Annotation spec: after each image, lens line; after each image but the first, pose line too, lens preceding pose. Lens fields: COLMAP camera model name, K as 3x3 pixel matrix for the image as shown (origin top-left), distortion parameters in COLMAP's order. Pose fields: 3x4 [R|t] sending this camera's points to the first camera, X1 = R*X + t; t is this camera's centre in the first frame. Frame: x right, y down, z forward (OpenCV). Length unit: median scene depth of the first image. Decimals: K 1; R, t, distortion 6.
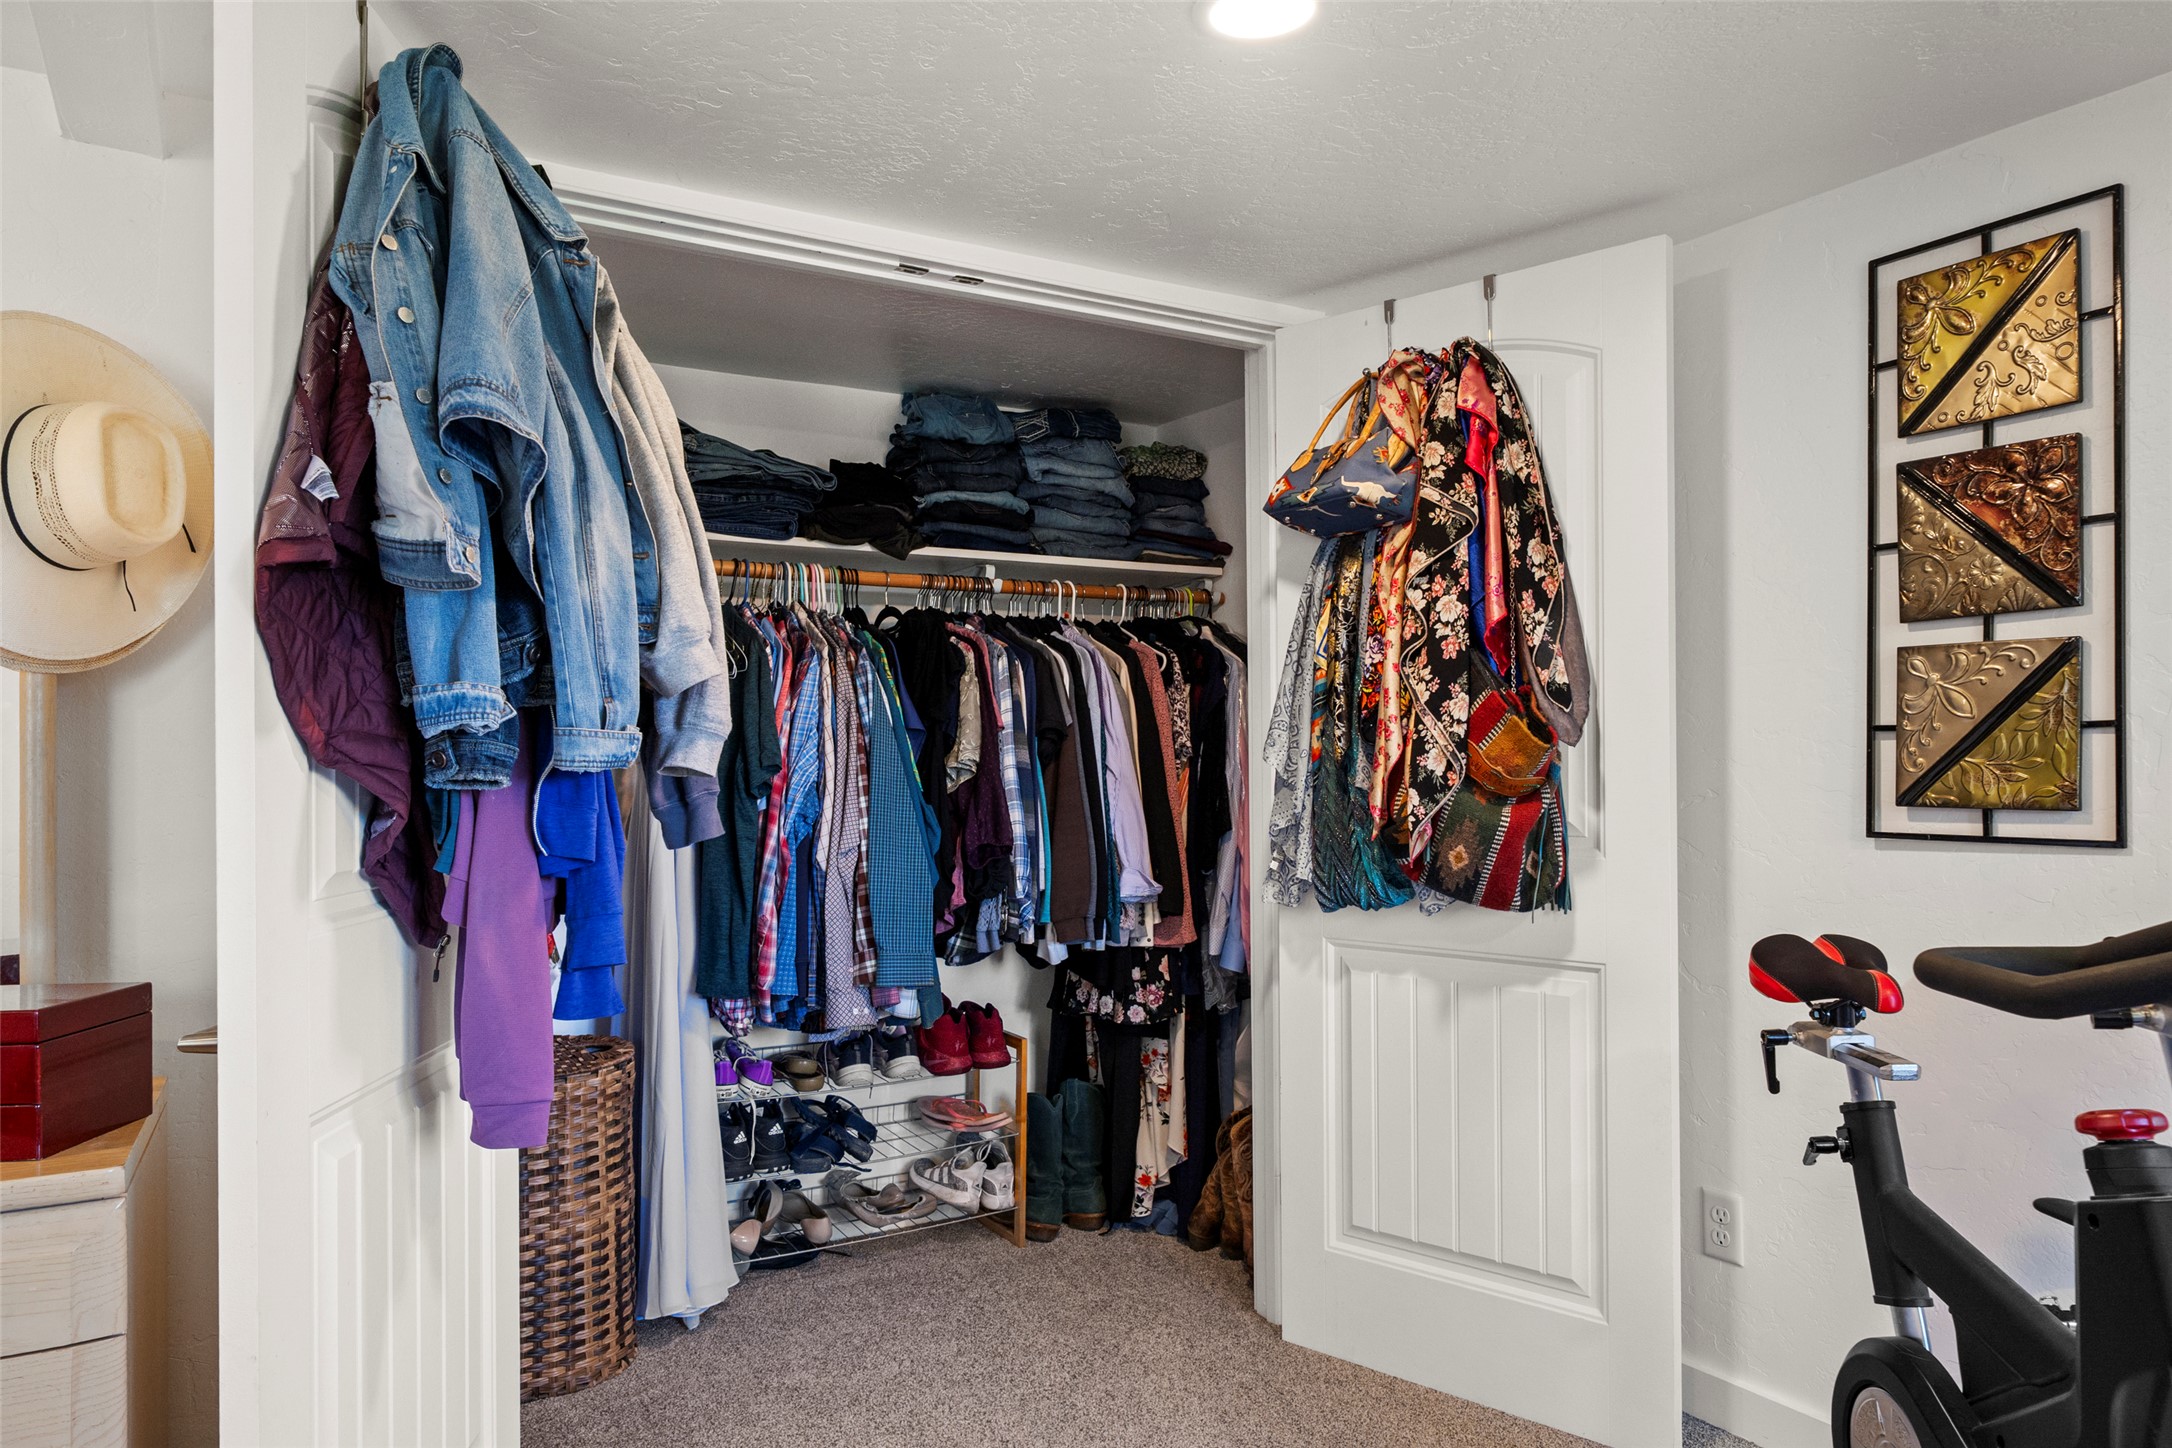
lens RADIAL K [[1395.3, 0, 1086.1], [0, 1395.3, 765.6], [0, 0, 1]] dist [-0.004208, -0.001479]
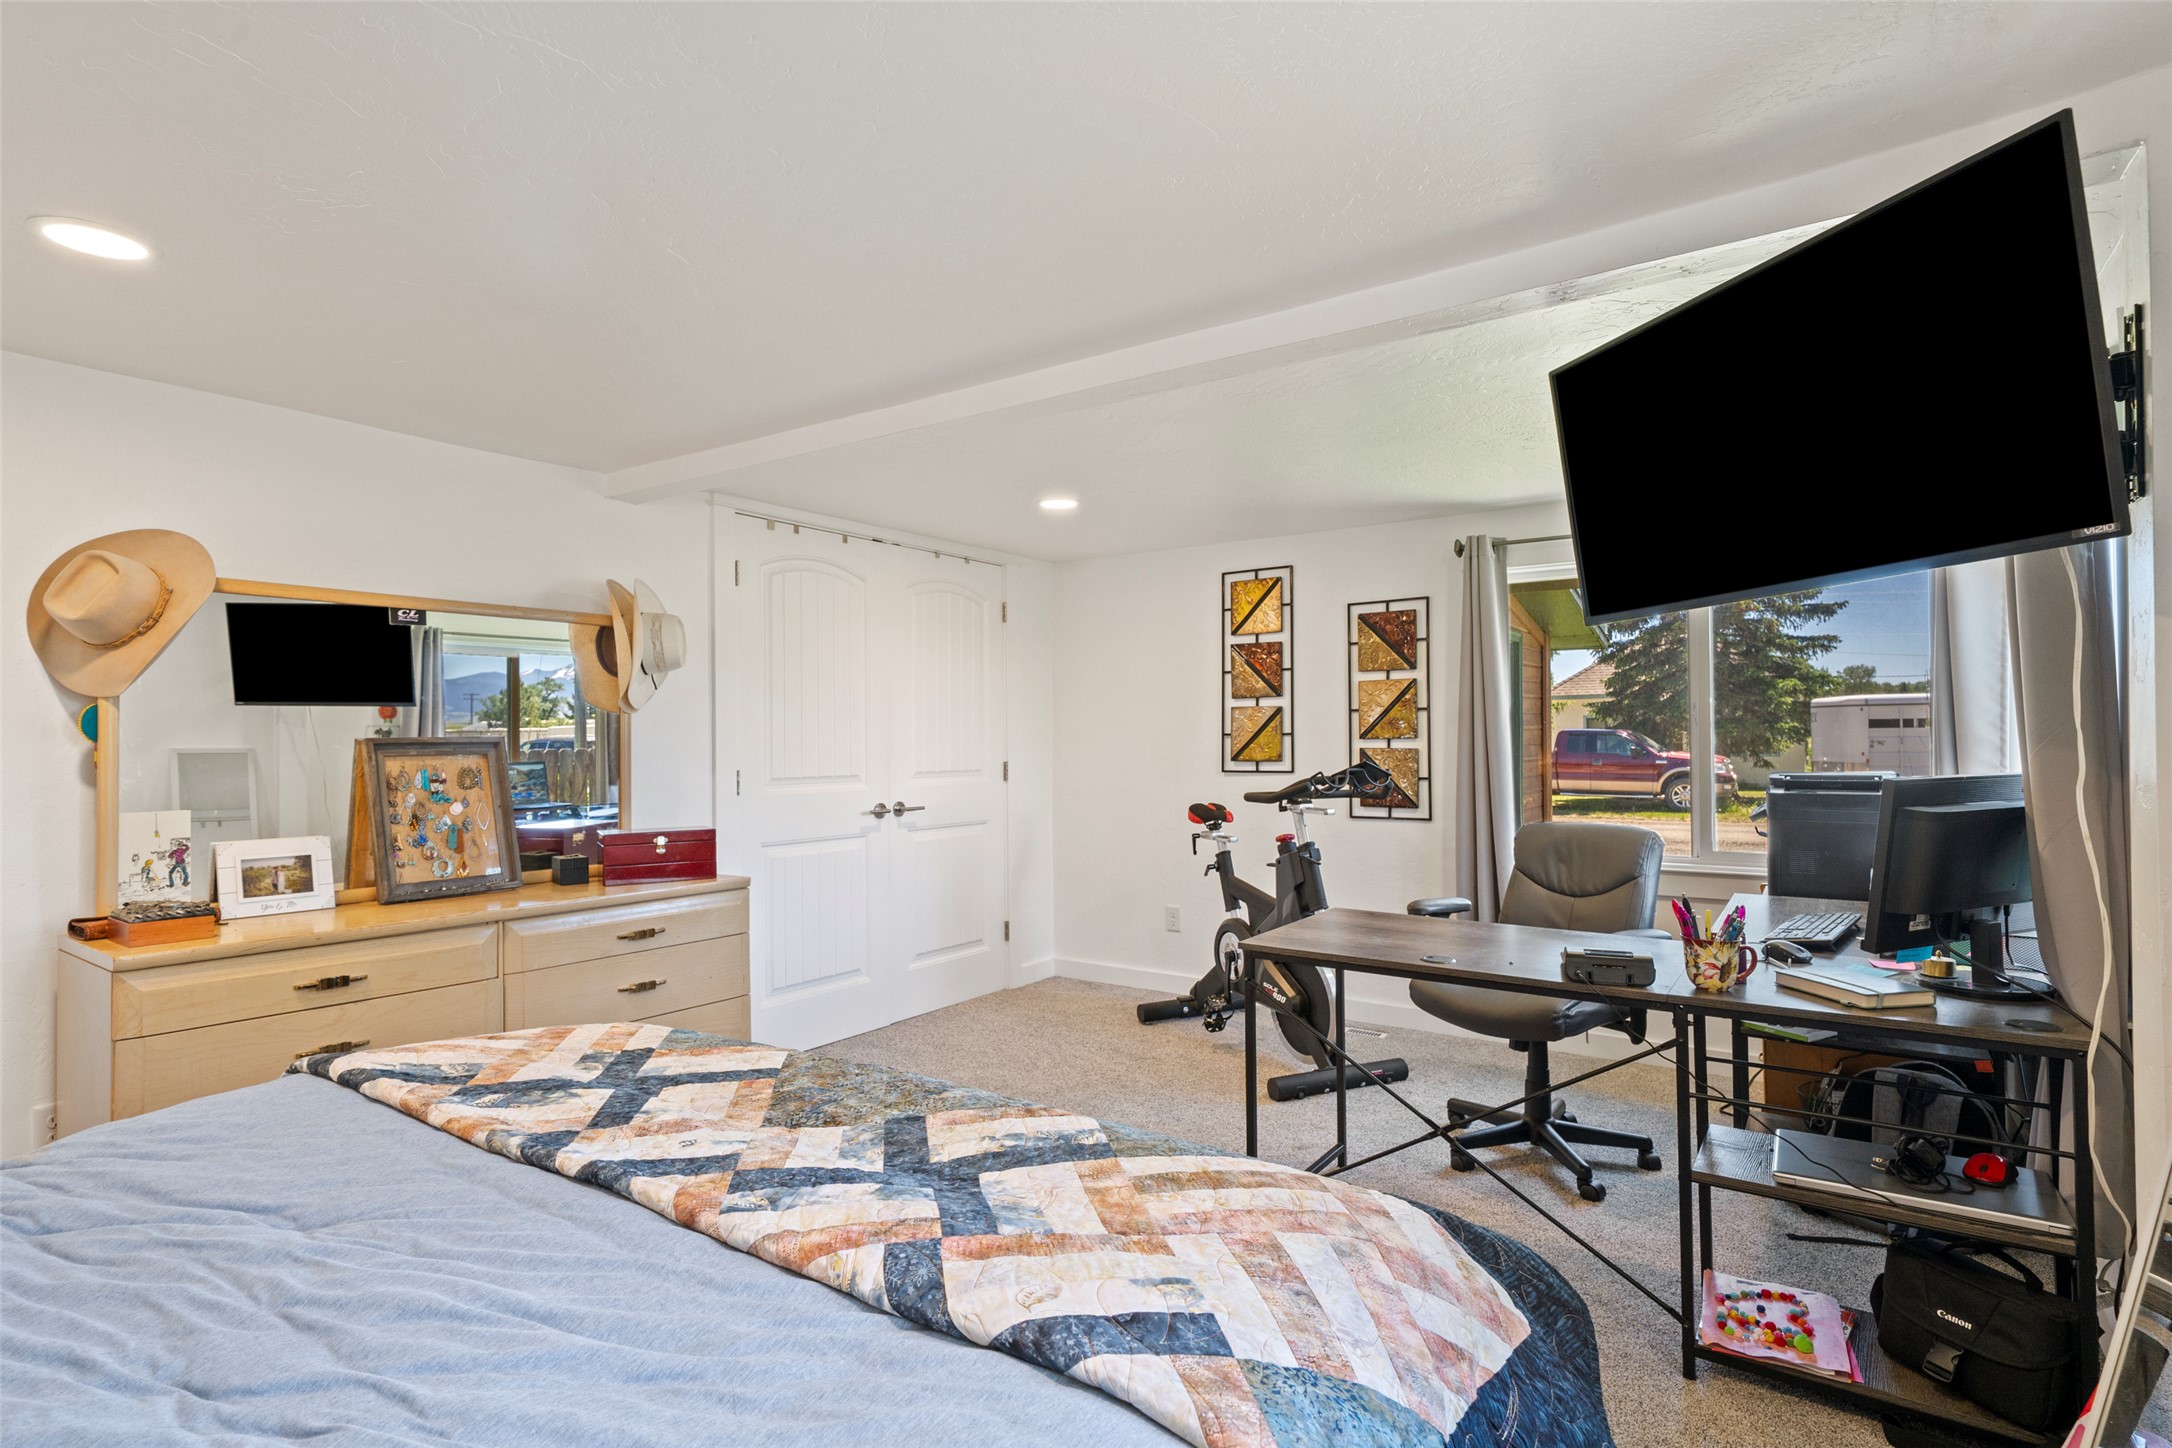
lens RADIAL K [[1072.1, 0, 1086.0], [0, 1072.1, 724.0], [0, 0, 1]] dist [-0.000726, 0.000168]
pose [[0.922787, 0.006539, 0.385255, -0.607878], [0.000815, 0.999821, -0.018923, -0.006940], [-0.385310, 0.017776, 0.922616, -1.030335]]
